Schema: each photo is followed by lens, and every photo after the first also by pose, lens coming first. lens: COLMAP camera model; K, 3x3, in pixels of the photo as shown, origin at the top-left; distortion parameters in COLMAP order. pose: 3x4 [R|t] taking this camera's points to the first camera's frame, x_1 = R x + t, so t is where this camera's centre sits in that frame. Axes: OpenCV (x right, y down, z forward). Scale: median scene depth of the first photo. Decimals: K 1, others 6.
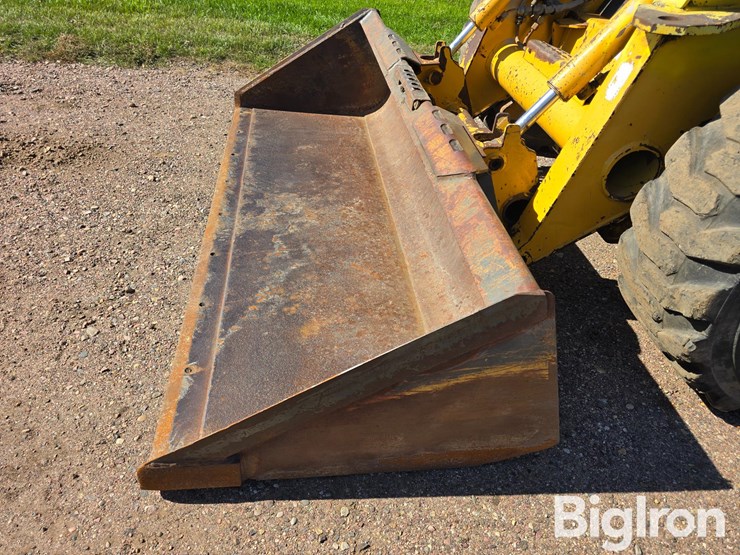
lens RADIAL K [[521.7, 0, 370.0], [0, 521.7, 277.5], [0, 0, 1]] dist [0.038794, -0.006160]
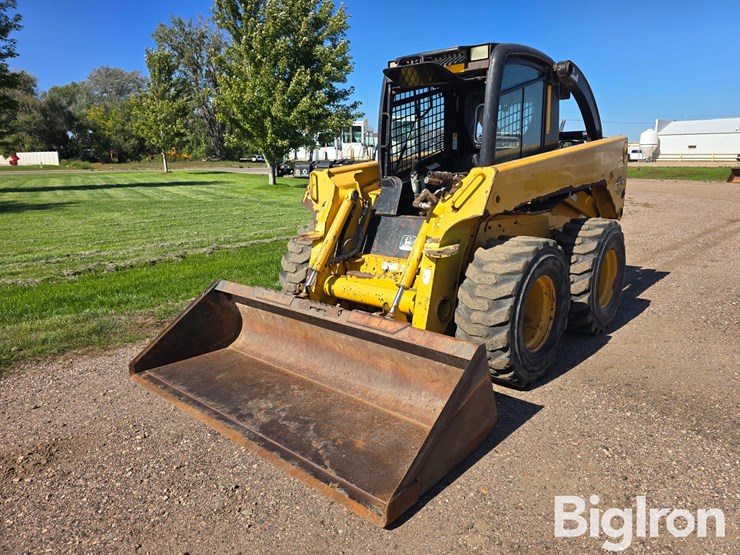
lens RADIAL K [[497.9, 0, 392.5], [0, 497.9, 274.3], [0, 0, 1]] dist [0.061827, -0.072033]
pose [[0.723472, -0.238864, 0.647712, -0.789965], [0.474065, 0.853938, -0.214598, 0.024043], [-0.501846, 0.462313, 0.731038, -0.412157]]
